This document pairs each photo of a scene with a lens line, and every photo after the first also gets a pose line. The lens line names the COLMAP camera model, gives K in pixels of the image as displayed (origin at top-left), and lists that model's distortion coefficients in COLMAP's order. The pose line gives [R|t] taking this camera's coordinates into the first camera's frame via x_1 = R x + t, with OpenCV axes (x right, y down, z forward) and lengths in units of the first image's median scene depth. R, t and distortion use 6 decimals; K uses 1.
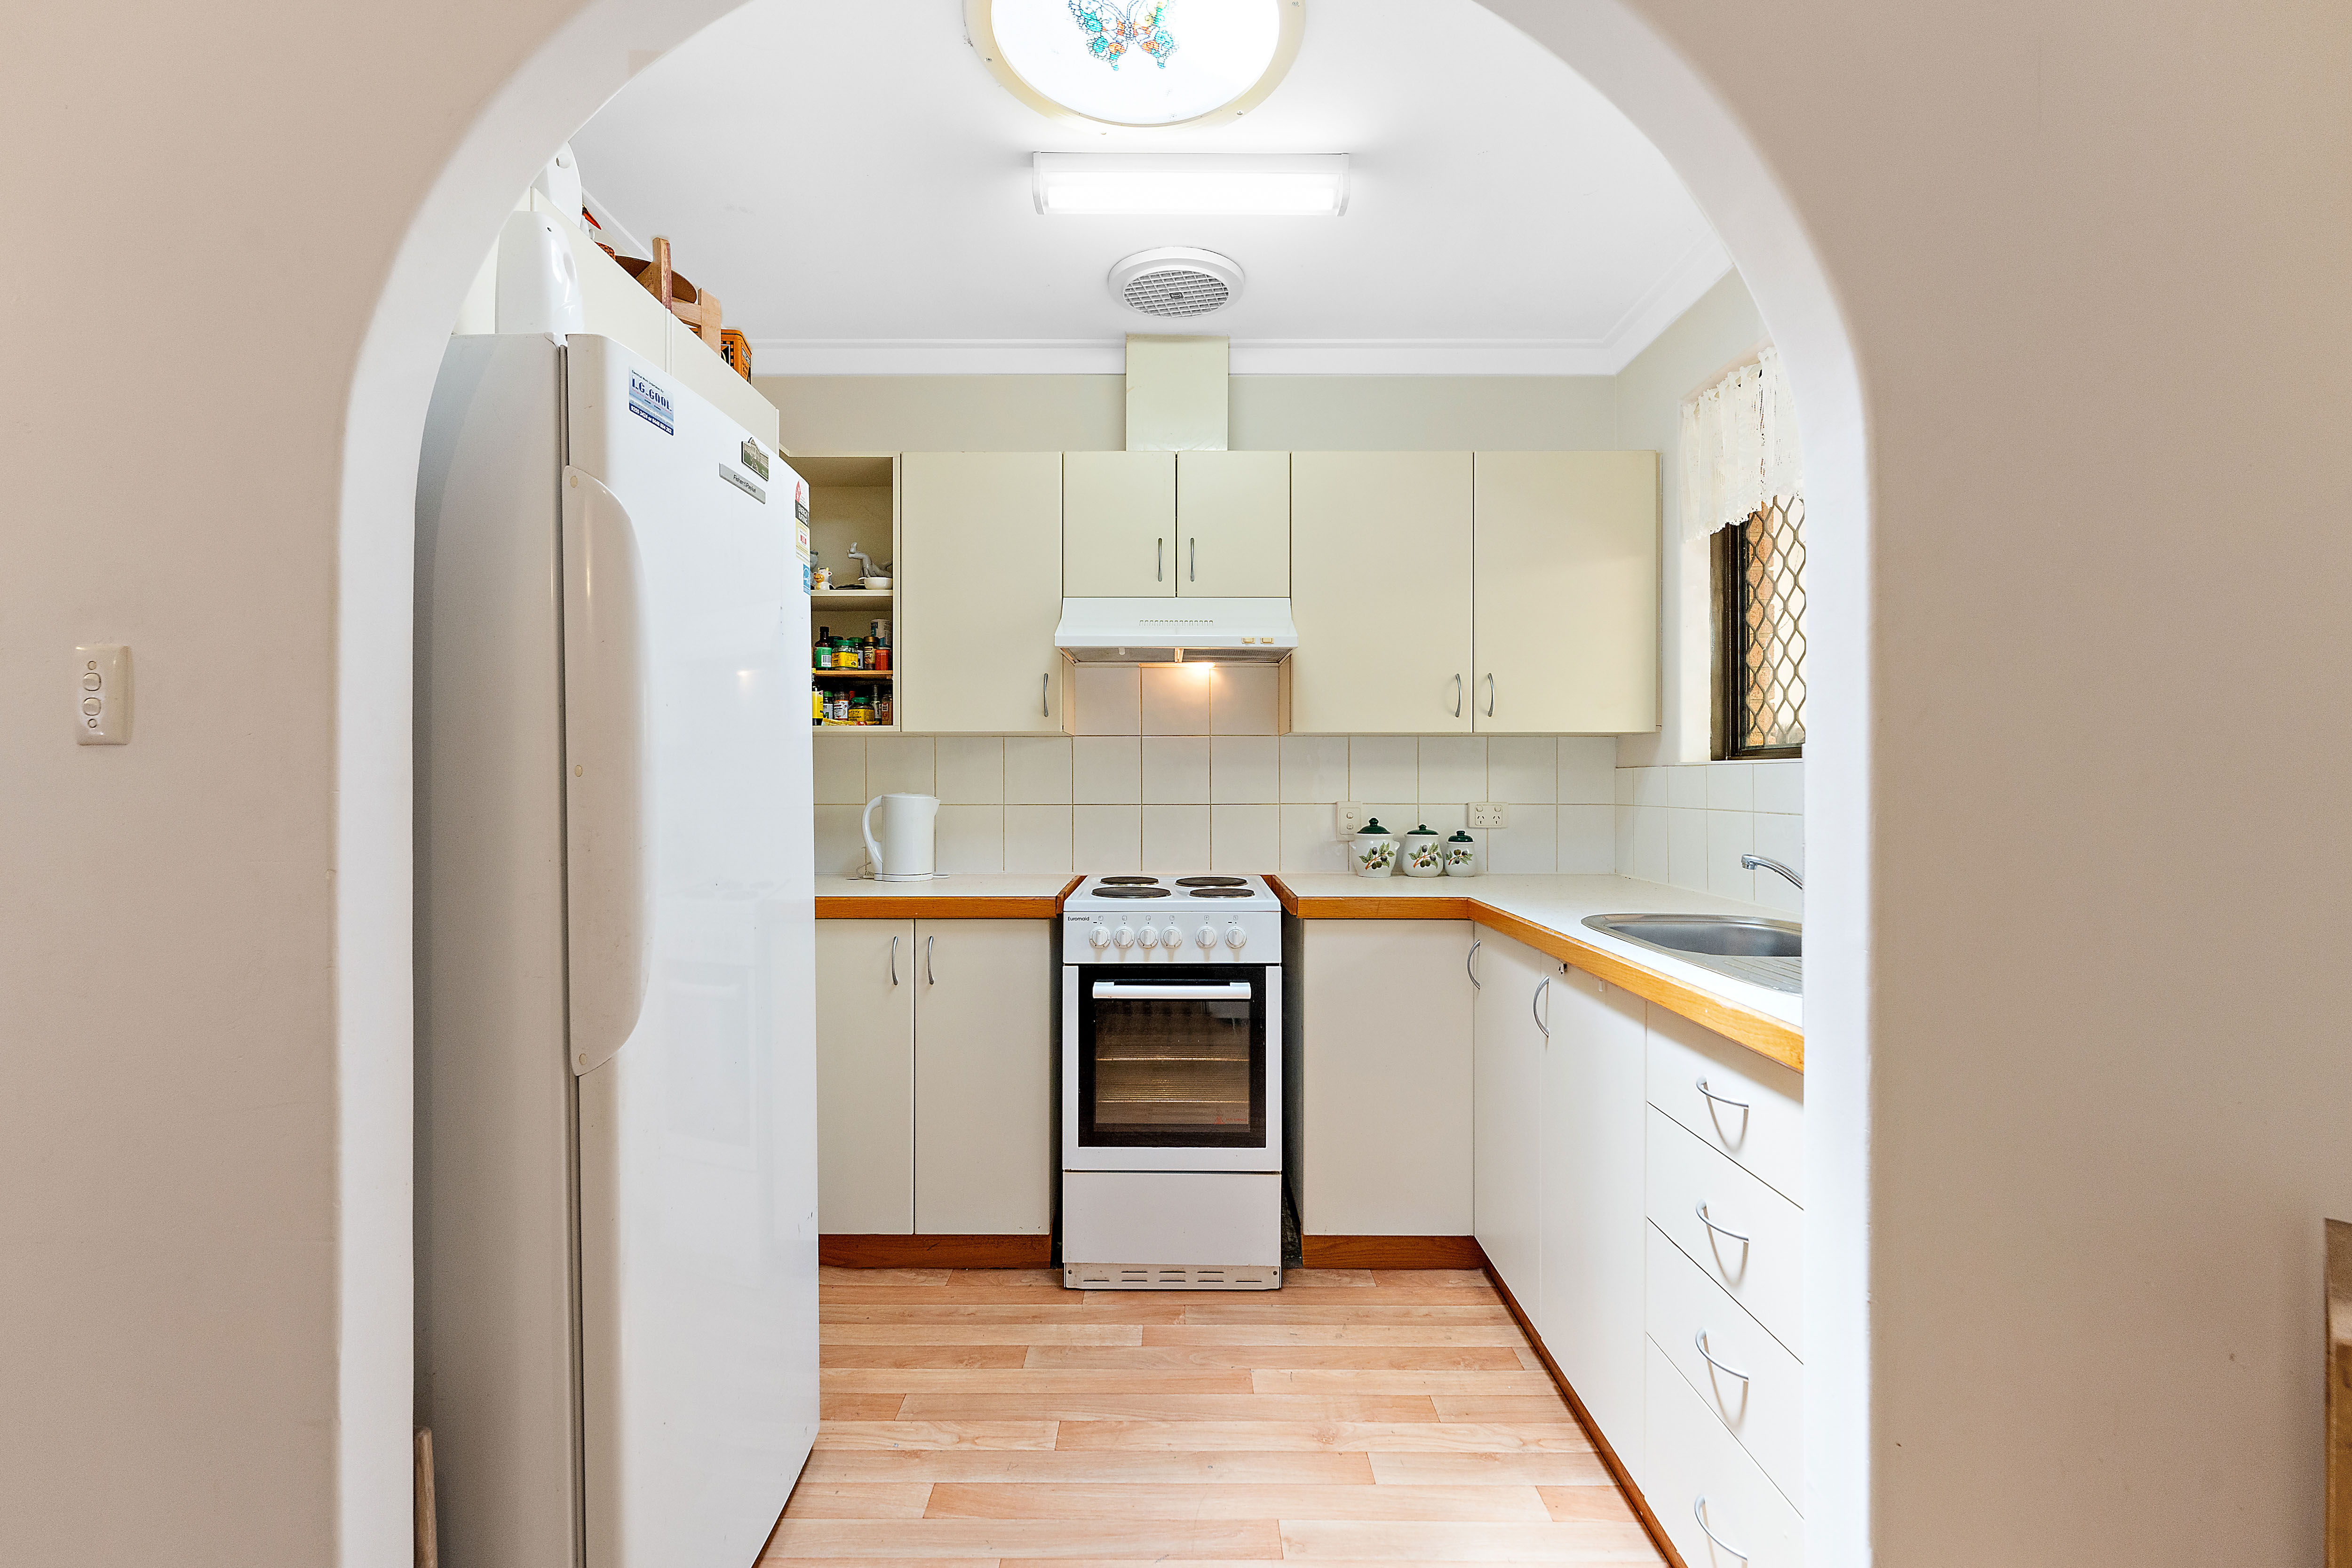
lens RADIAL K [[1026.4, 0, 1170.4], [0, 1026.4, 774.0], [0, 0, 1]] dist [-0.001305, -0.000218]
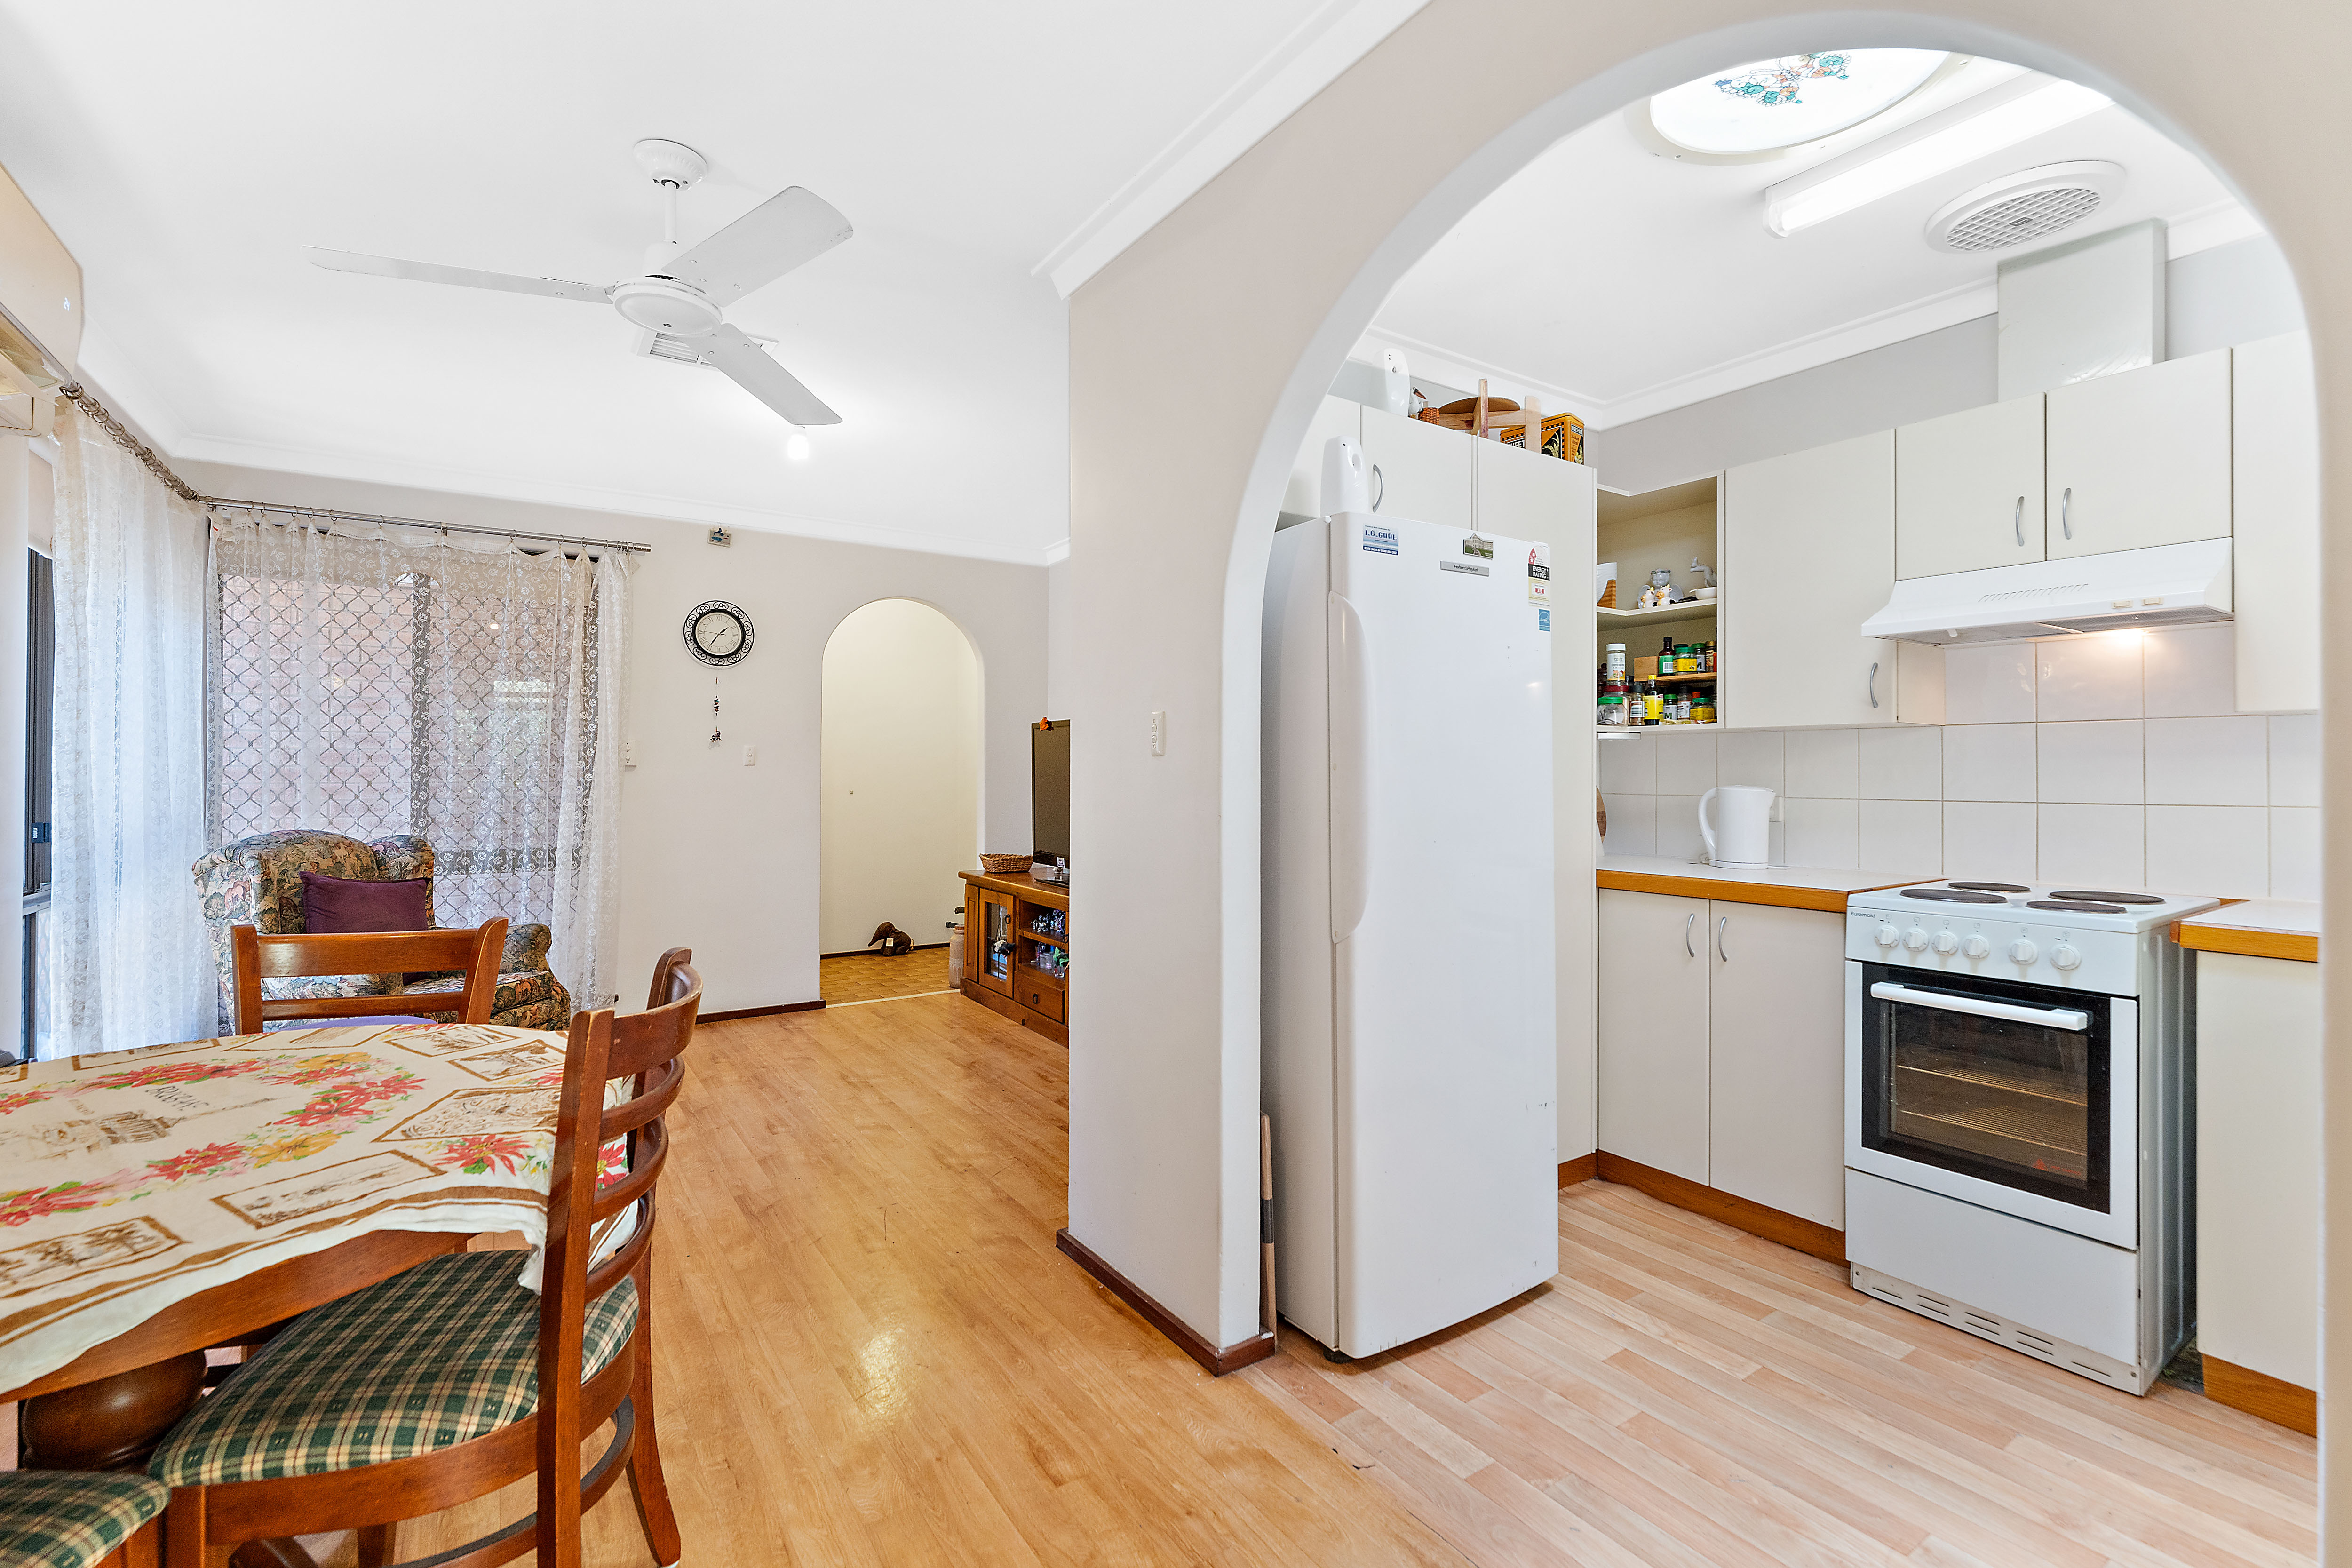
lens RADIAL K [[1034.2, 0, 1173.6], [0, 1034.2, 753.8], [0, 0, 1]] dist [-0.000971, -0.000769]
pose [[0.560704, -0.013320, -0.827909, 0.345447], [0.001917, 0.999889, -0.014789, 0.000285], [0.828014, 0.006705, 0.560667, -0.097857]]
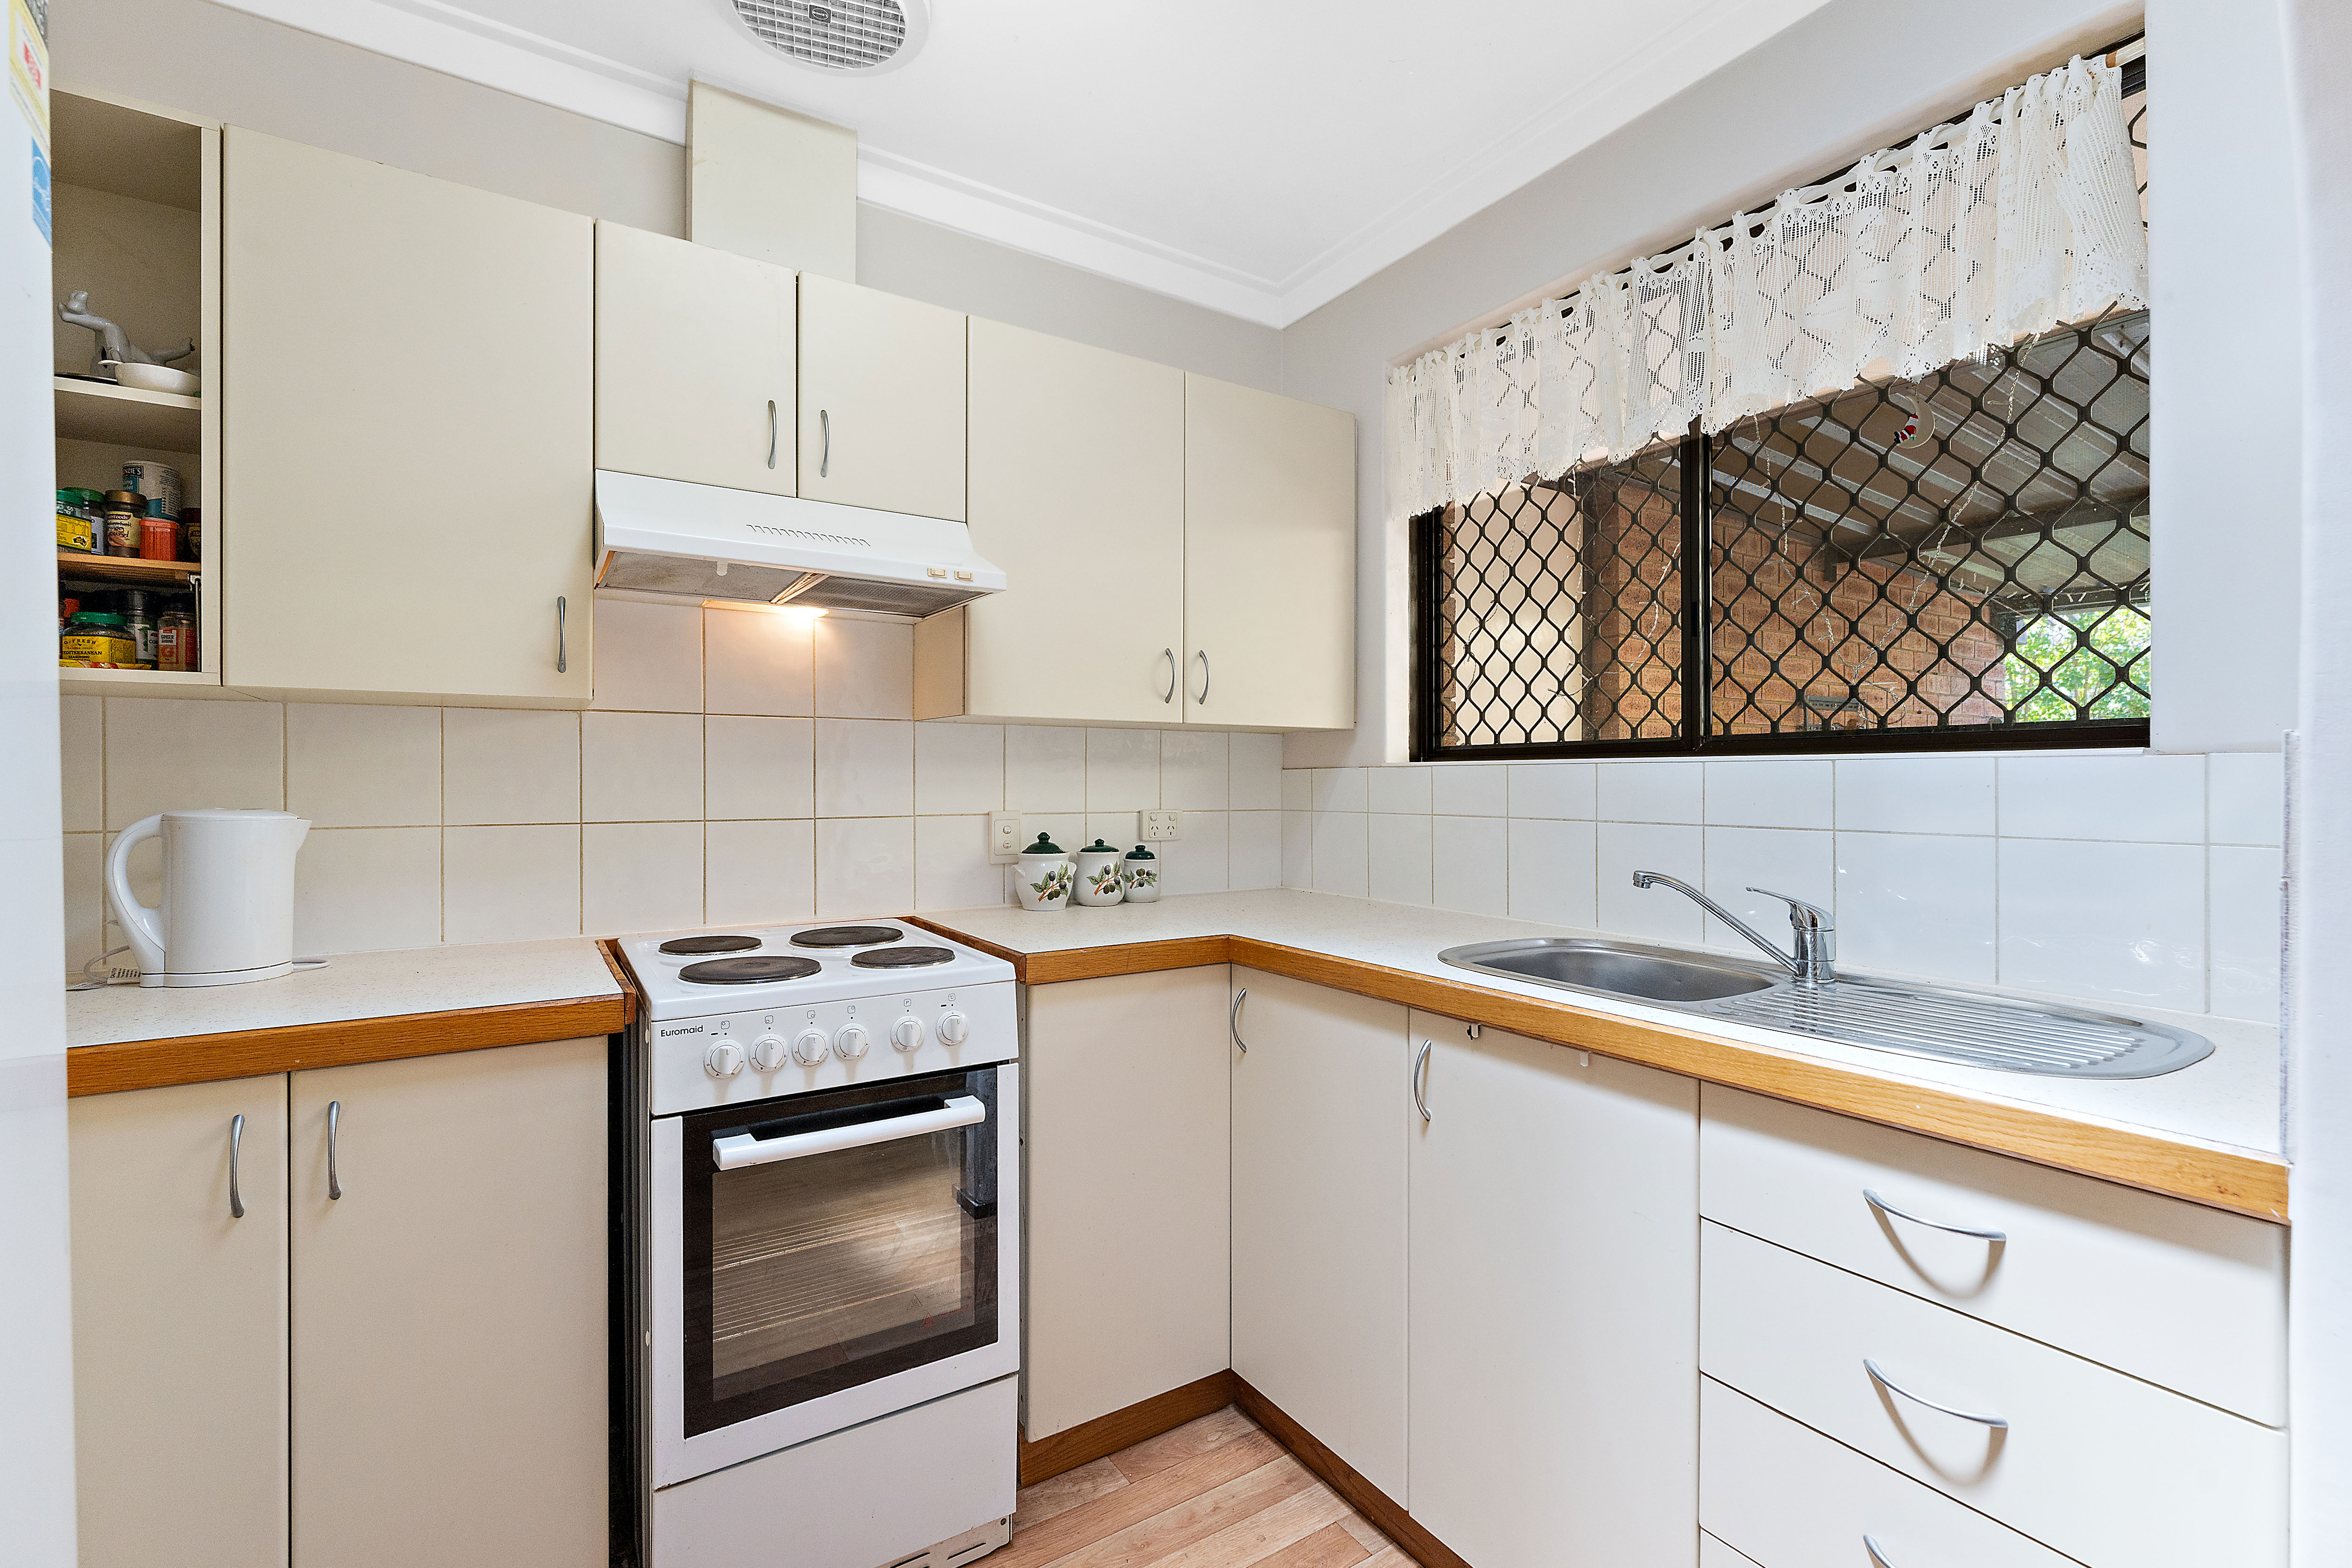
lens RADIAL K [[1029.6, 0, 1179.8], [0, 1029.6, 781.0], [0, 0, 1]] dist [-0.002541, -0.000437]
pose [[0.838252, 0.000977, 0.545282, -0.160590], [-0.003705, 0.999986, 0.003904, 0.001422], [-0.545270, -0.005293, 0.838244, 0.365152]]
